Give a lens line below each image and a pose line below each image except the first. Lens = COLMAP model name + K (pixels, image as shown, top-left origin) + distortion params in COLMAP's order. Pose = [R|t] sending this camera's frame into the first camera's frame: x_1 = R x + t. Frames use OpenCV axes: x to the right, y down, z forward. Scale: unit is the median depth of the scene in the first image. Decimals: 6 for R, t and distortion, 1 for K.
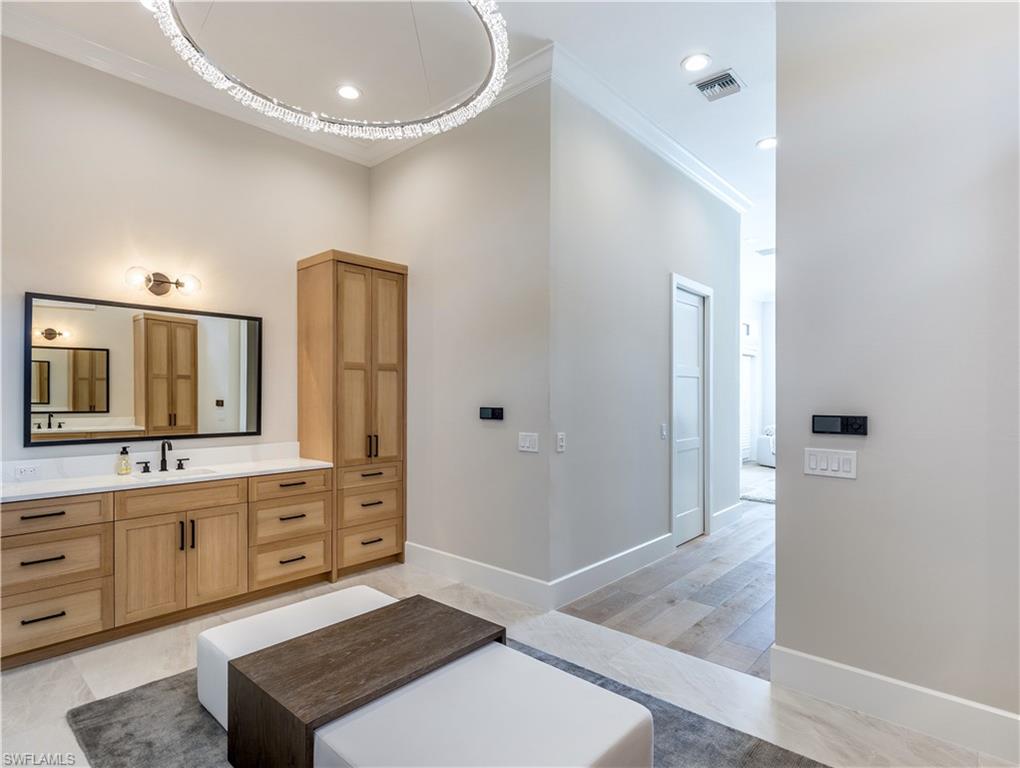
lens RADIAL K [[542.3, 0, 510.3], [0, 542.3, 390.3], [0, 0, 1]] dist [0.001399, 0.000257]
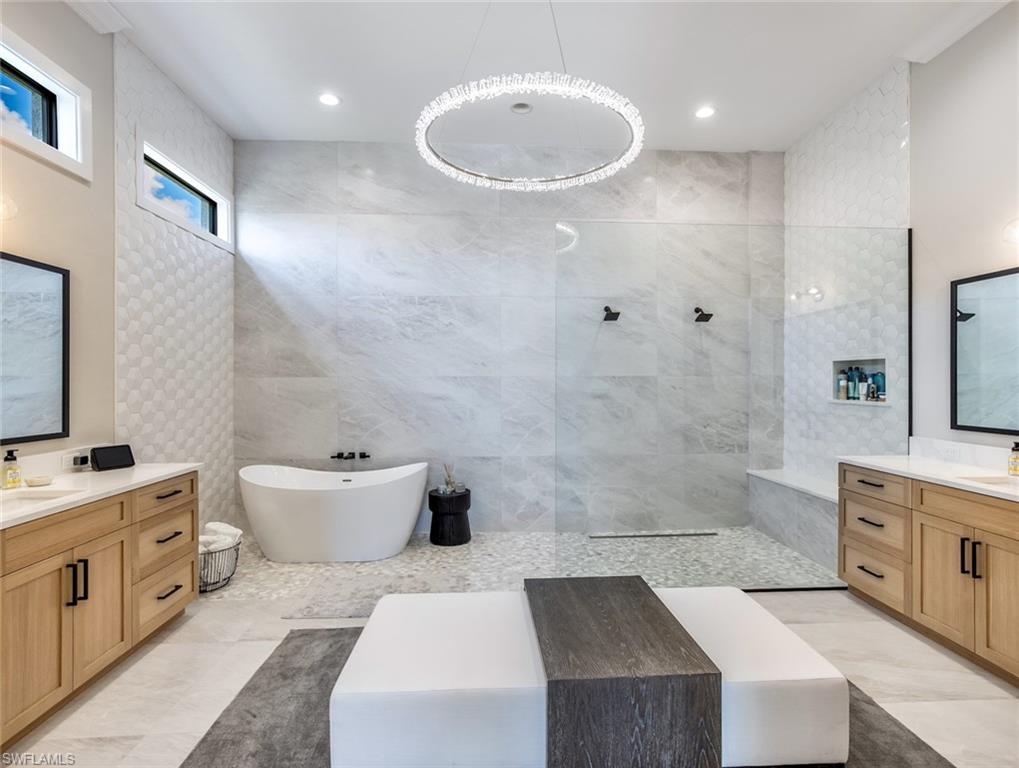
lens RADIAL K [[522.7, 0, 511.6], [0, 522.7, 382.8], [0, 0, 1]] dist [-0.007558, -0.000682]
pose [[-0.710350, 0.001477, -0.703847, 0.418583], [0.005419, 0.999980, -0.003371, 0.013514], [0.703828, -0.006209, -0.710343, 1.114099]]
